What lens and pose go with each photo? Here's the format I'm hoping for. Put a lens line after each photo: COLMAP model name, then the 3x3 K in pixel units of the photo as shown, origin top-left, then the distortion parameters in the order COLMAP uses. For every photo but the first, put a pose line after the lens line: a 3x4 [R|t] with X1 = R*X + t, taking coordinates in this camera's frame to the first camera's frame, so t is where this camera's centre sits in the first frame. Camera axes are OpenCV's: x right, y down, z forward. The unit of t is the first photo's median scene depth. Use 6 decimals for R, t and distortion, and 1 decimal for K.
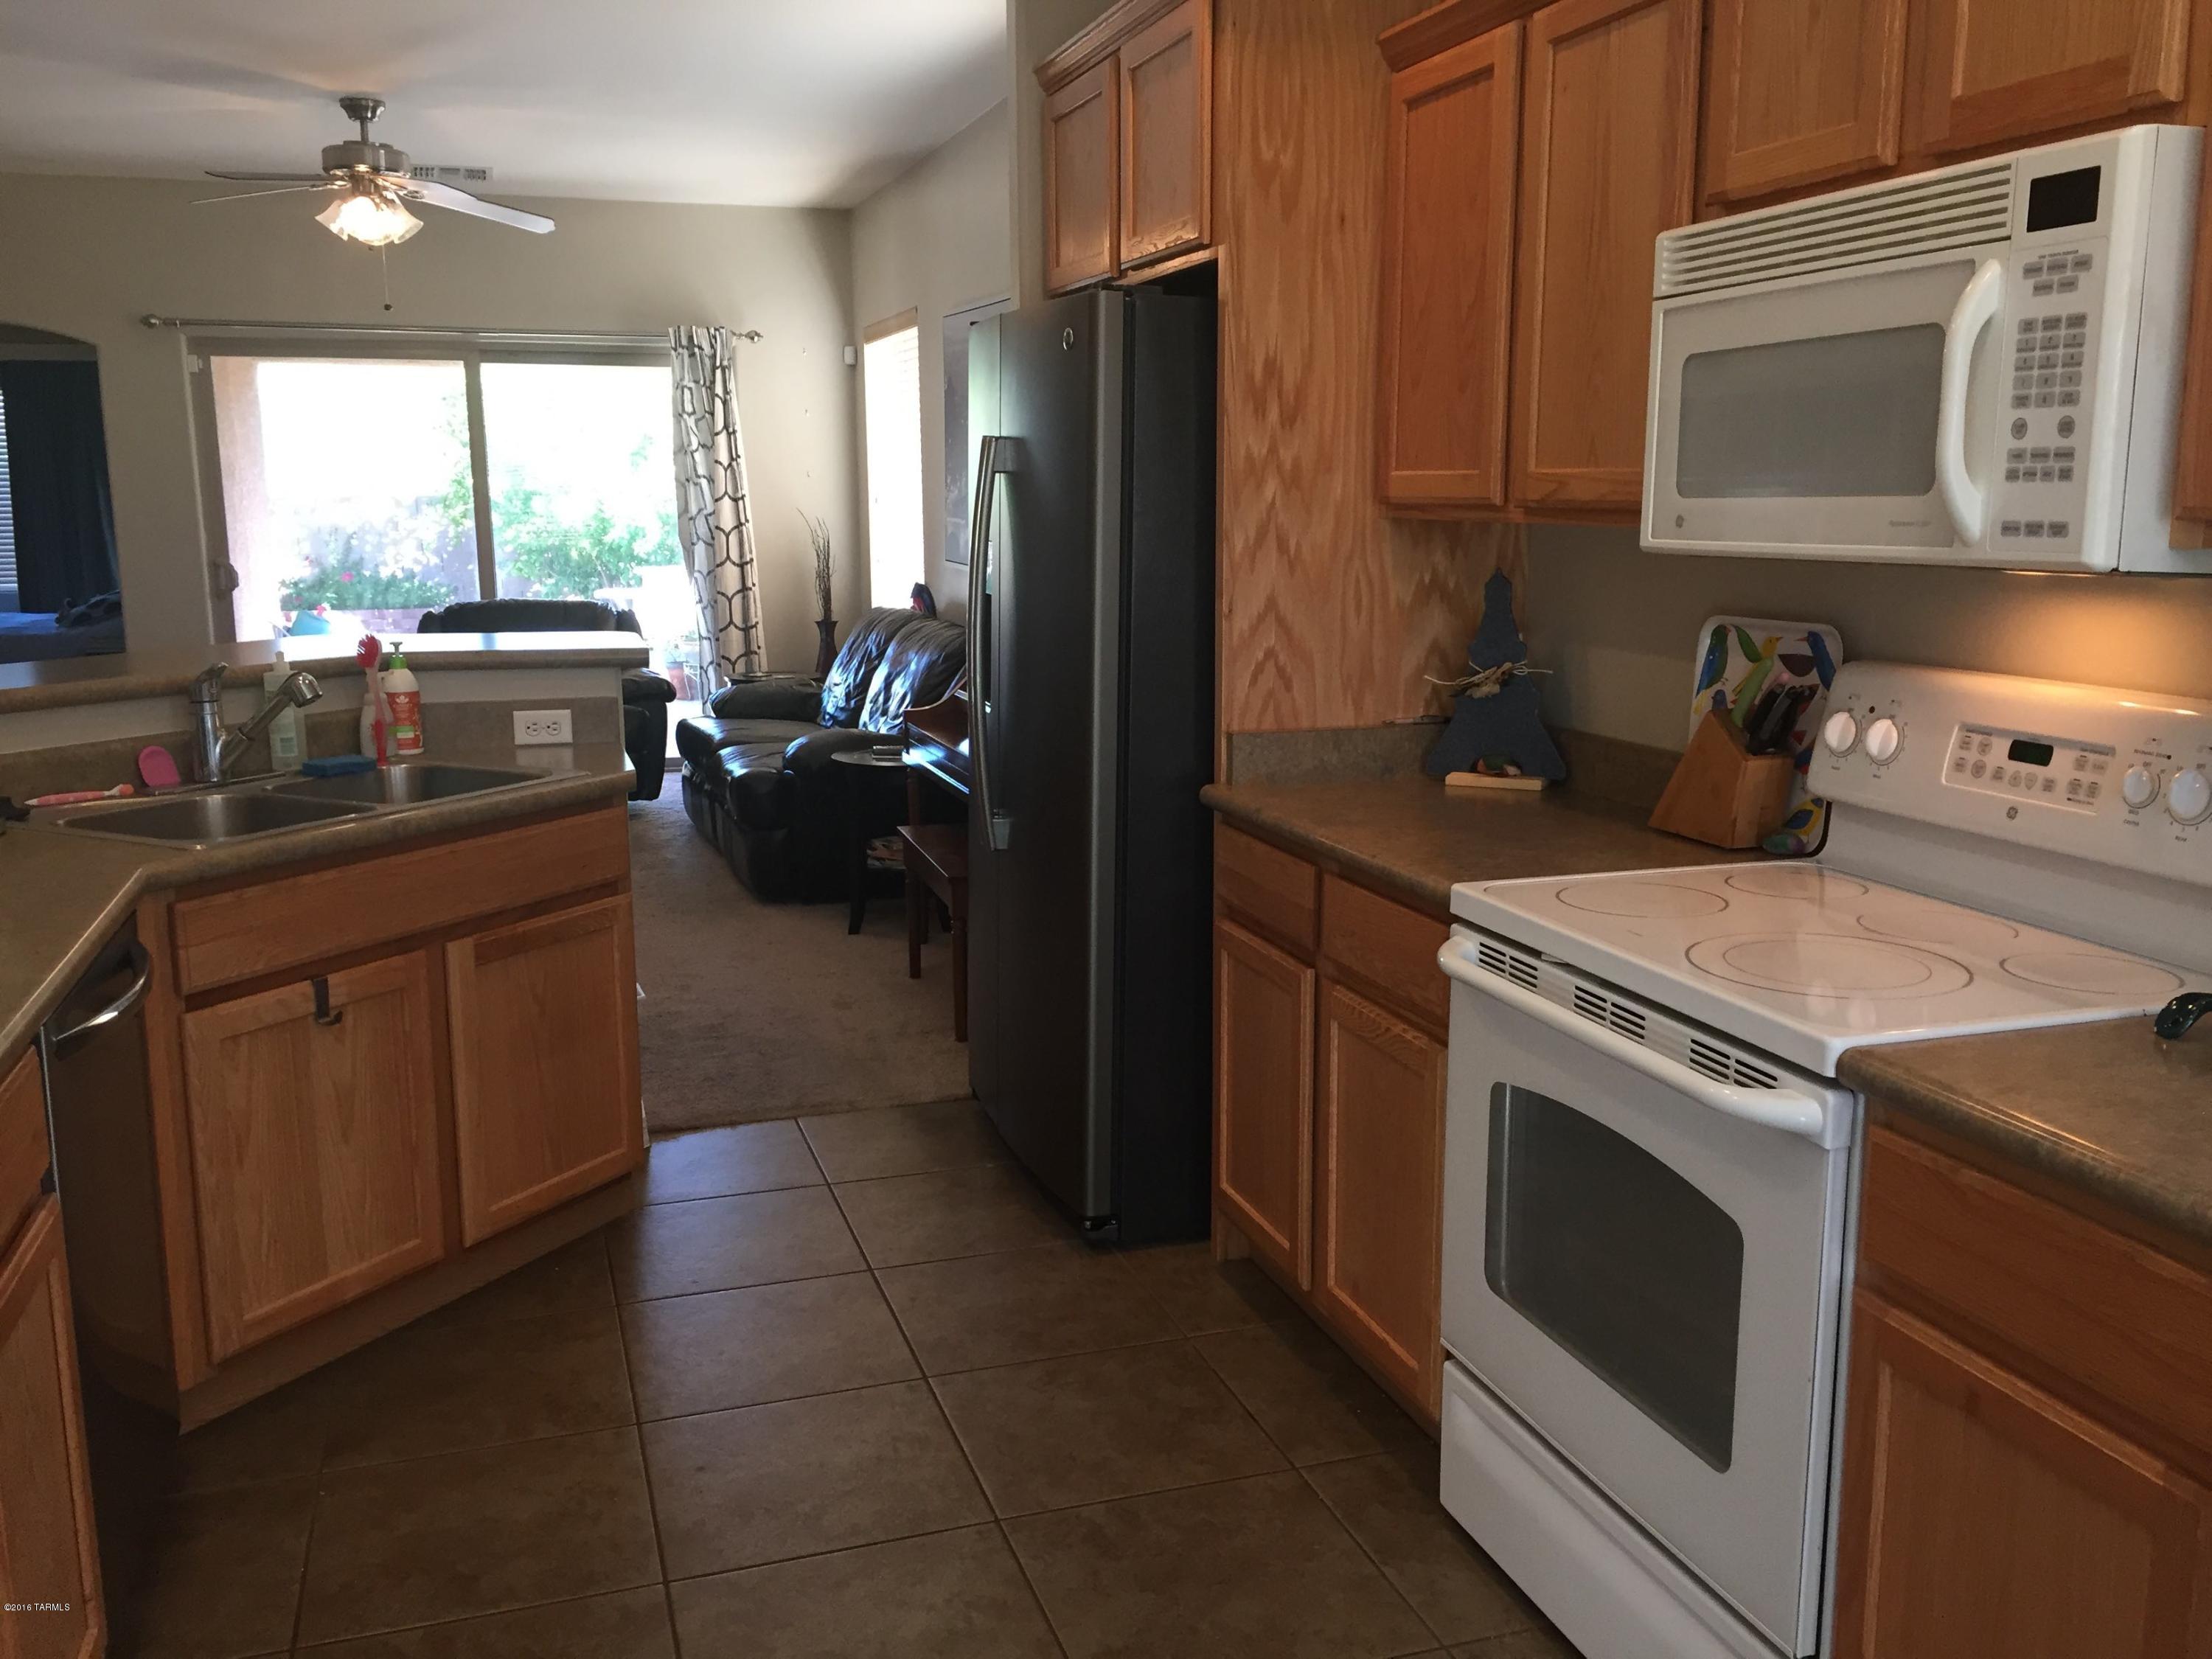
lens RADIAL K [[1906.7, 0, 1106.0], [0, 1906.7, 829.5], [0, 0, 1]] dist [0.092370, -0.108949]
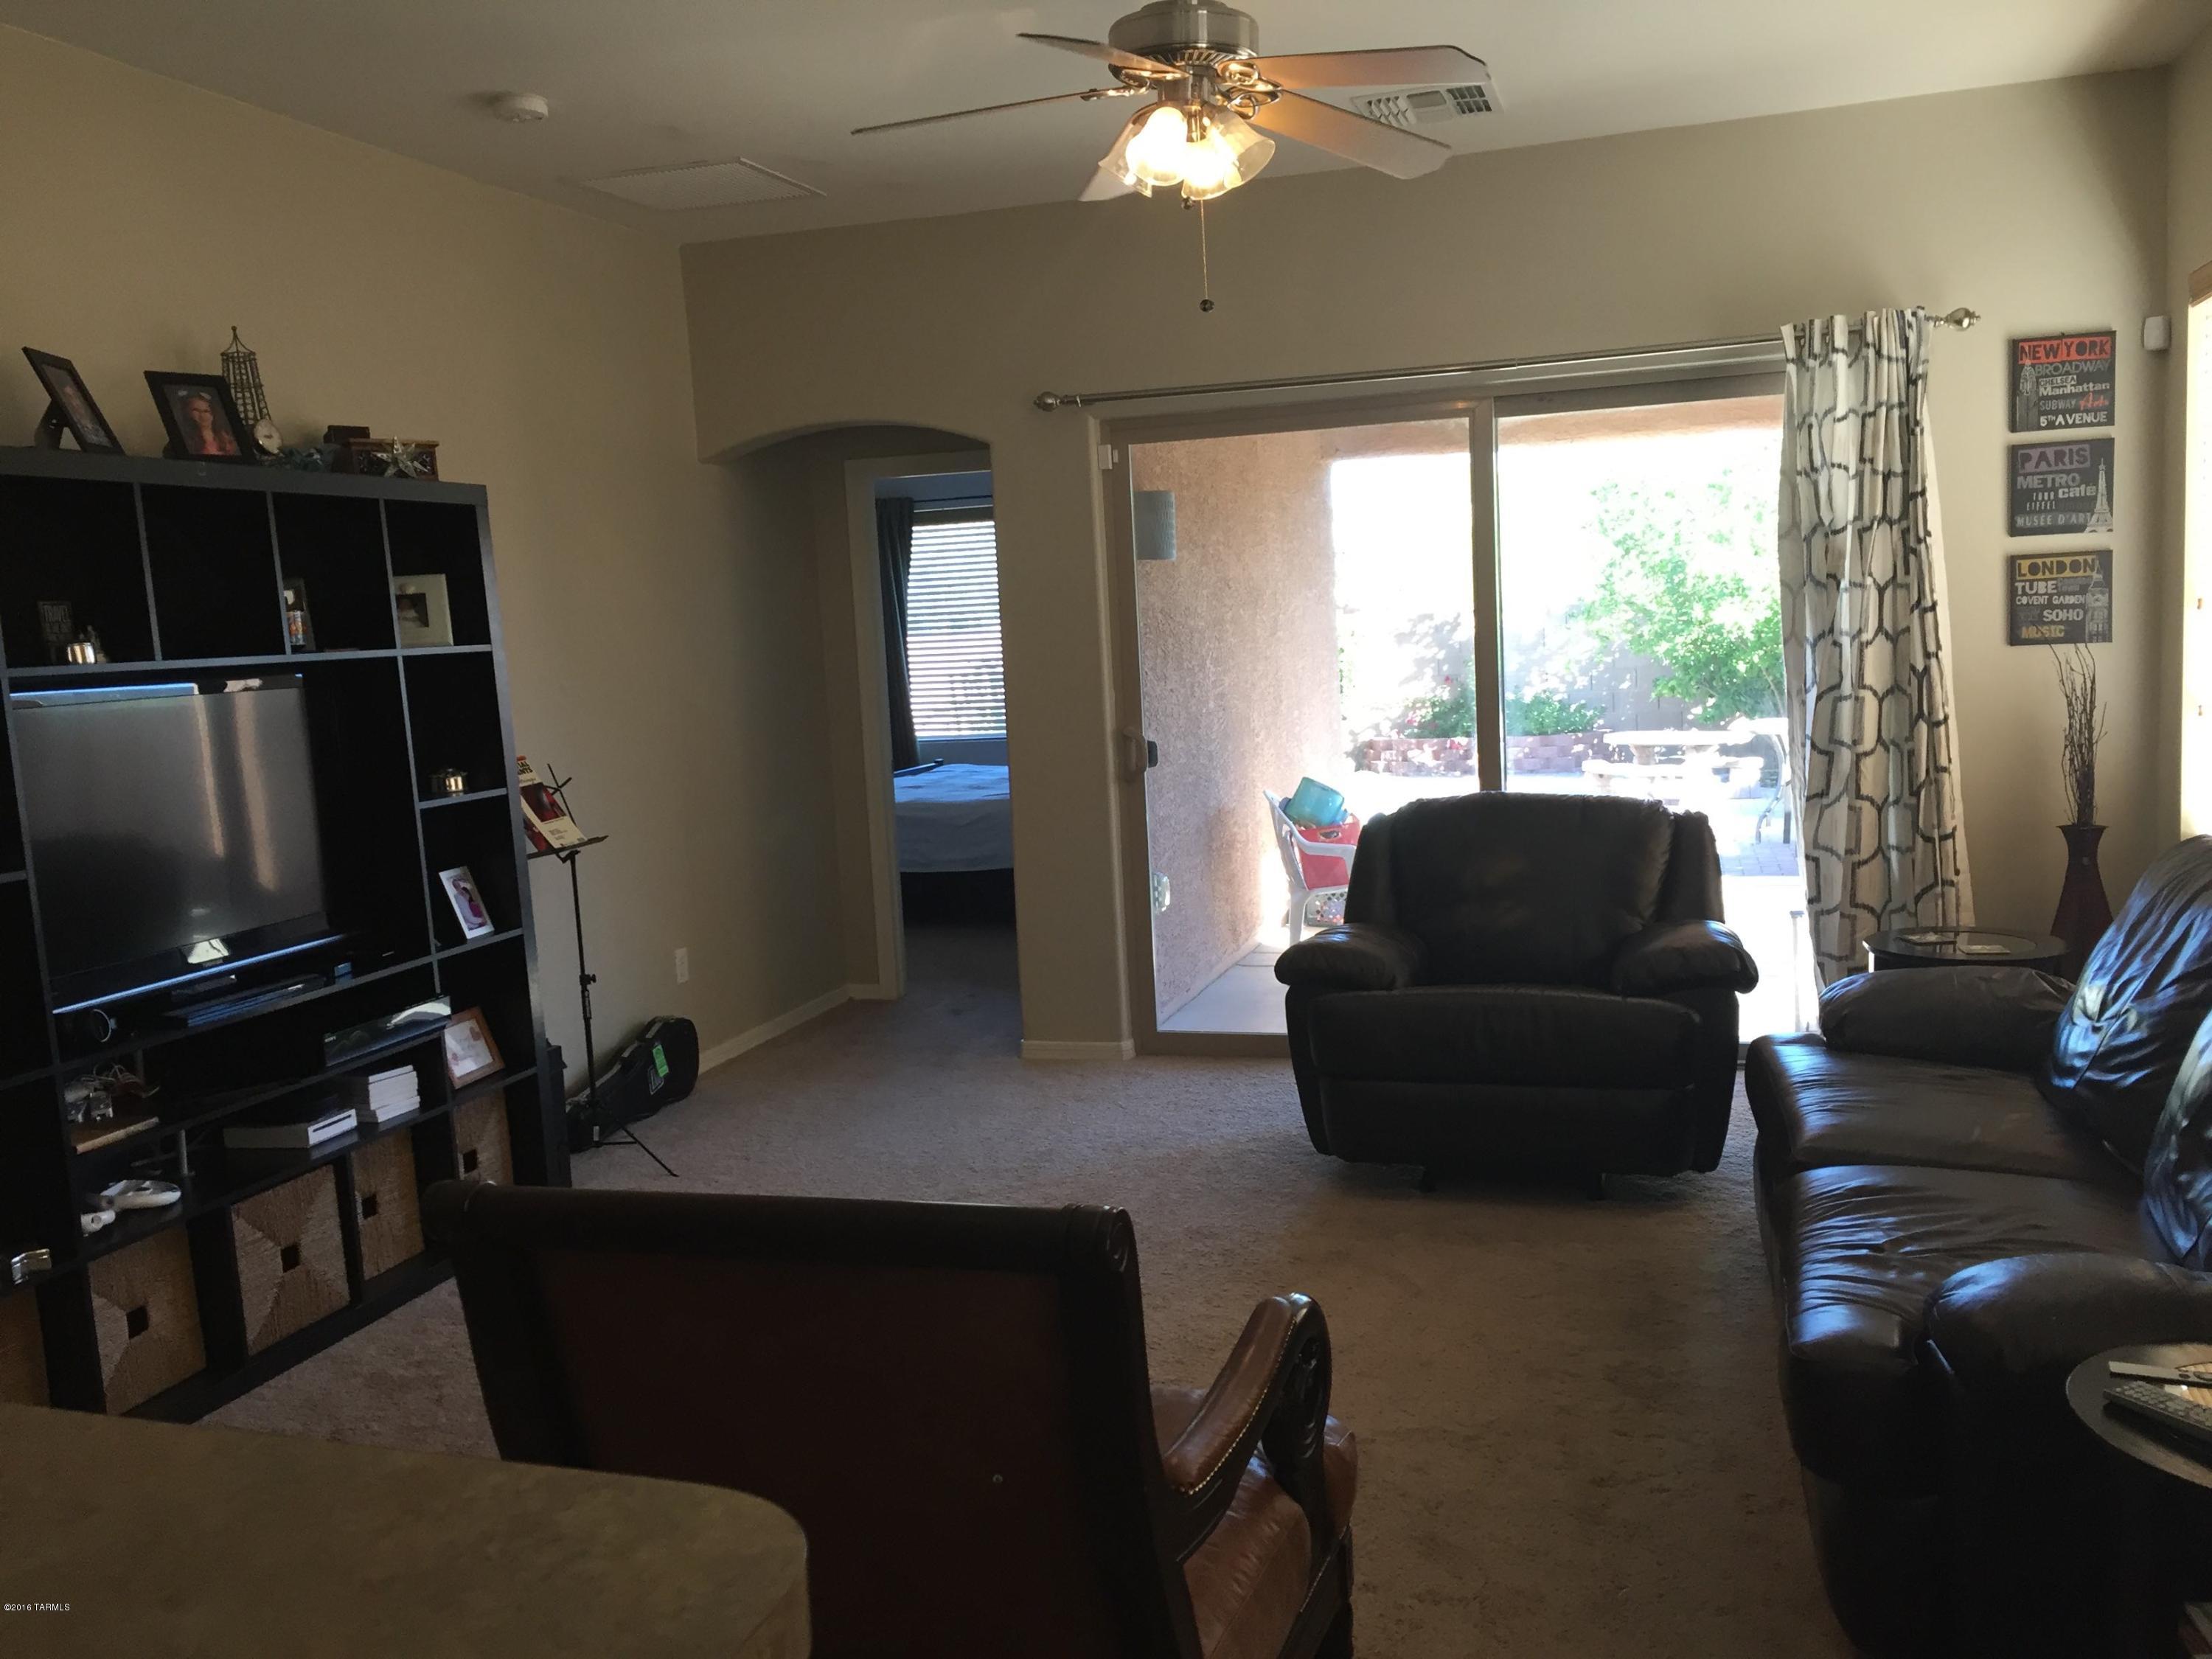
lens RADIAL K [[1906.7, 0, 1106.0], [0, 1906.7, 829.5], [0, 0, 1]] dist [0.092370, -0.108949]
pose [[0.817216, 0.029467, -0.575578, -0.058637], [-0.057295, 0.997899, -0.030260, -0.077737], [0.573477, 0.057707, 0.817187, 0.409368]]
